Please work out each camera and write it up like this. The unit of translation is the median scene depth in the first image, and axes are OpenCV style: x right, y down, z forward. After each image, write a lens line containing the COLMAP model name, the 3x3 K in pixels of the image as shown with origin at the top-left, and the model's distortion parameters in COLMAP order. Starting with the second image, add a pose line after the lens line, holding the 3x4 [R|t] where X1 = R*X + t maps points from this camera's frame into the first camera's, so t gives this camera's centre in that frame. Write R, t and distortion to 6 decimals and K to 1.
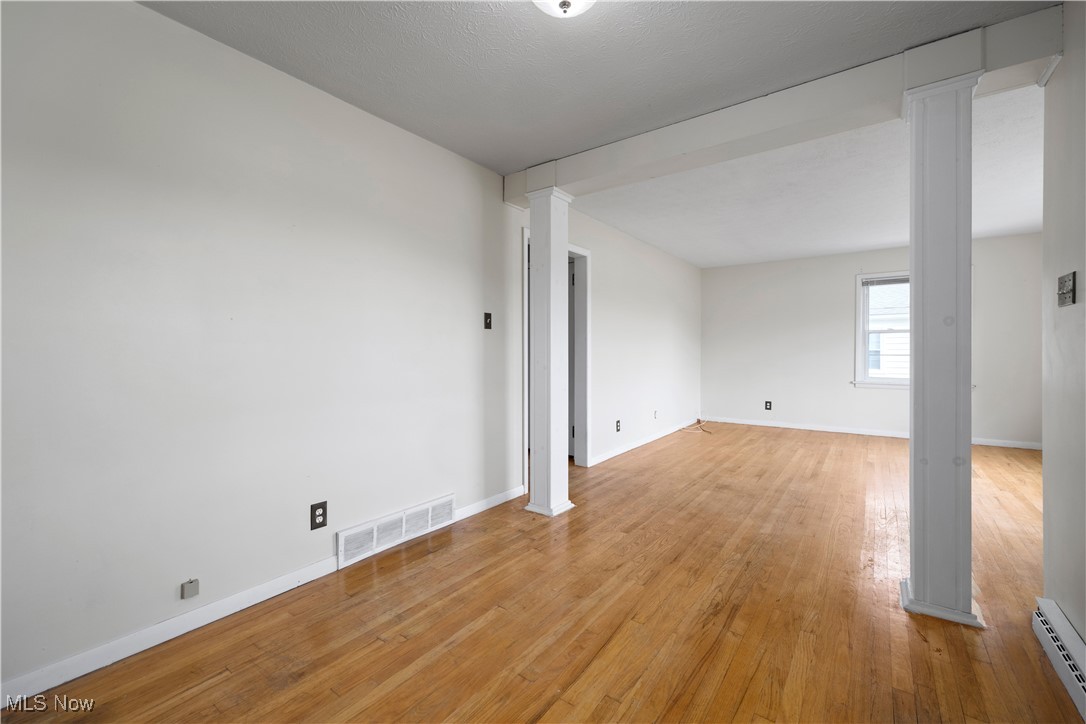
lens RADIAL K [[449.4, 0, 537.3], [0, 449.4, 354.3], [0, 0, 1]] dist [0.000537, -0.000145]
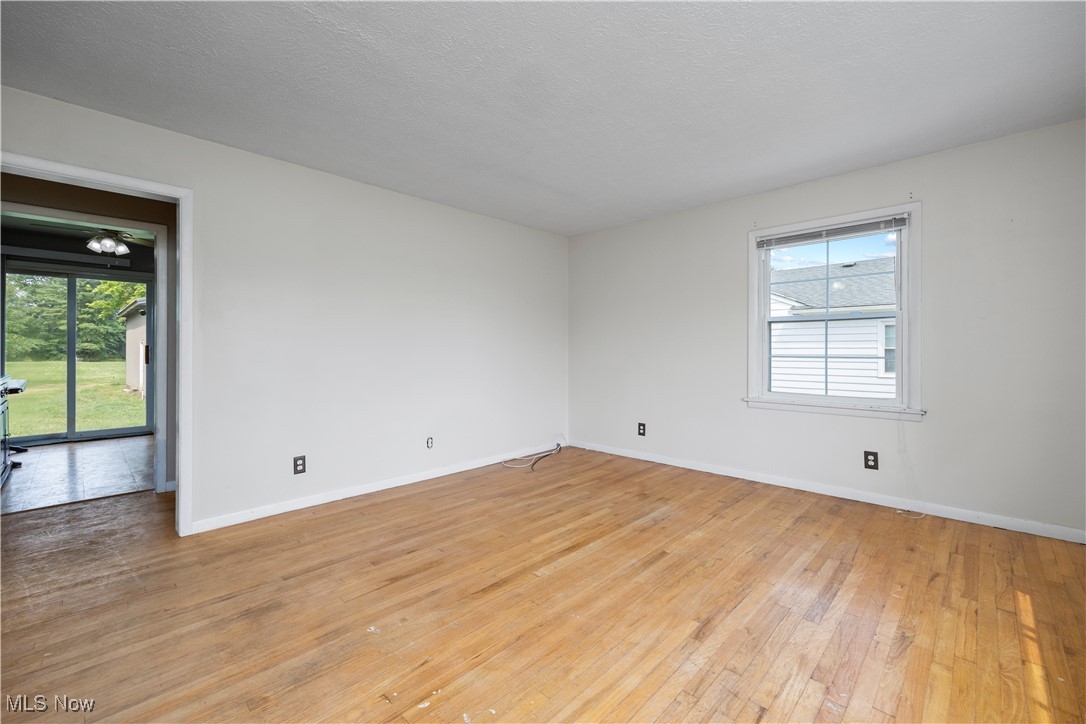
lens RADIAL K [[449.4, 0, 537.3], [0, 449.4, 354.3], [0, 0, 1]] dist [0.000537, -0.000145]
pose [[0.990594, 0.000637, -0.136834, 1.310035], [-0.000634, 1.000000, 0.000060, -0.004037], [0.136834, 0.000028, 0.990594, 0.859865]]
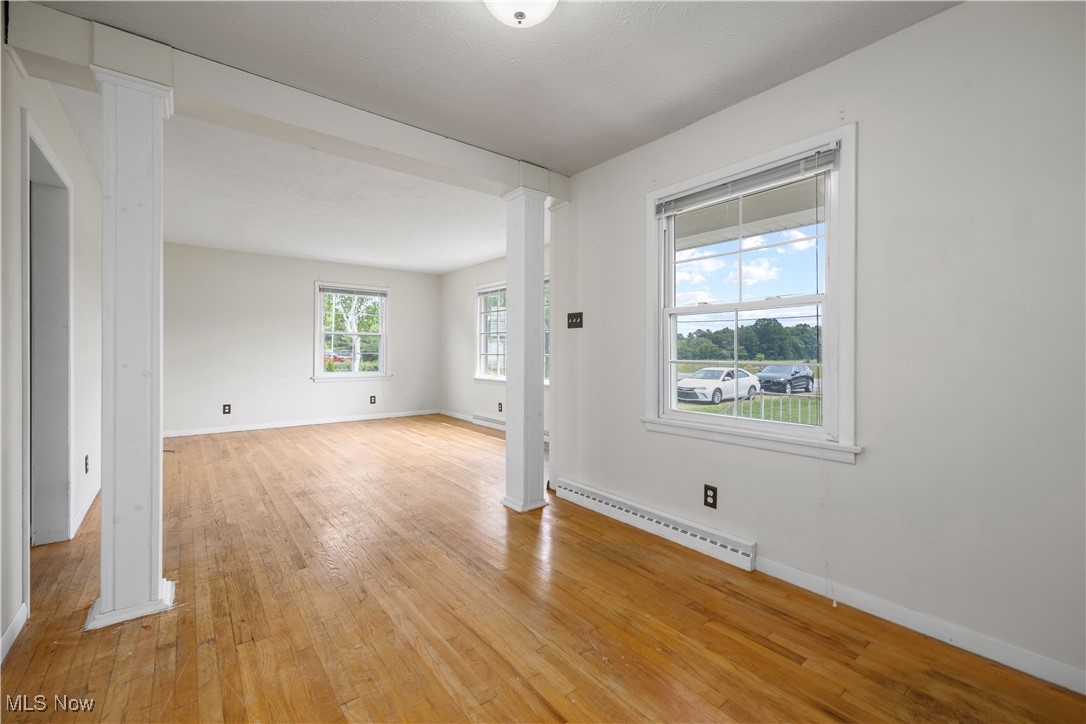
lens RADIAL K [[454.3, 0, 547.6], [0, 454.3, 352.8], [0, 0, 1]] dist [0.000329, -0.000074]
pose [[0.248379, -0.002423, 0.968660, -0.612192], [0.001995, 0.999996, 0.001990, 0.000667], [-0.968661, 0.001438, 0.248383, 0.438932]]
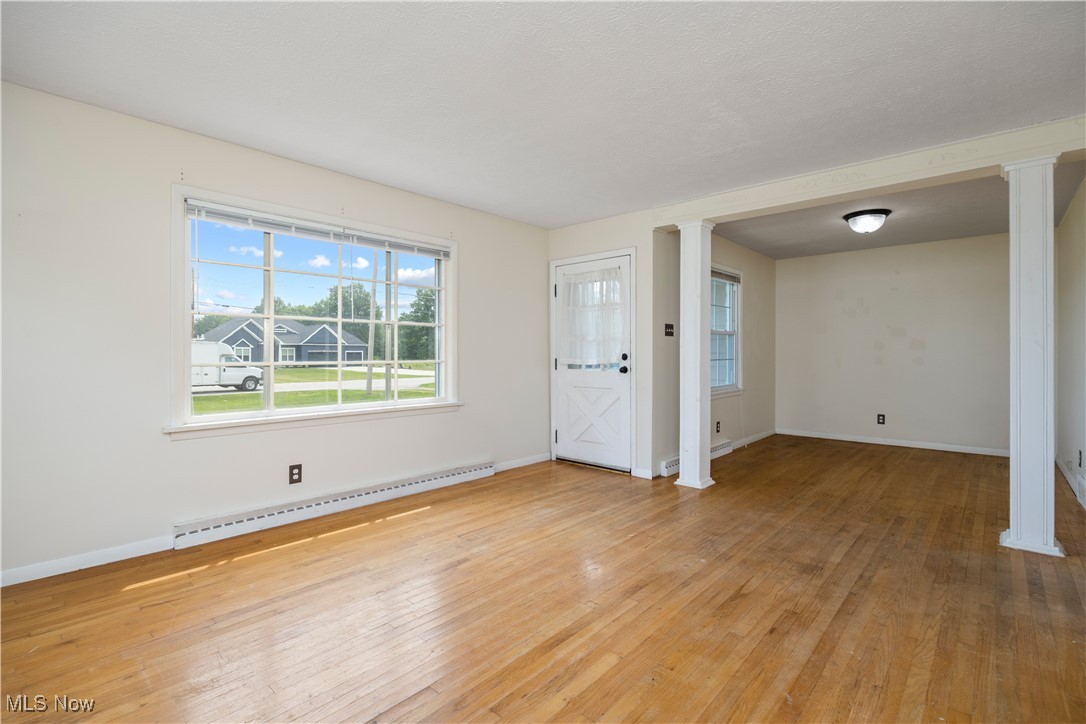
lens RADIAL K [[500.8, 0, 542.4], [0, 500.8, 353.7], [0, 0, 1]] dist [-0.011244, -0.000051]
pose [[-0.995626, 0.001102, 0.093420, 1.181624], [0.001968, 0.999956, 0.009180, -0.025008], [-0.093405, 0.009324, -0.995584, 2.824868]]
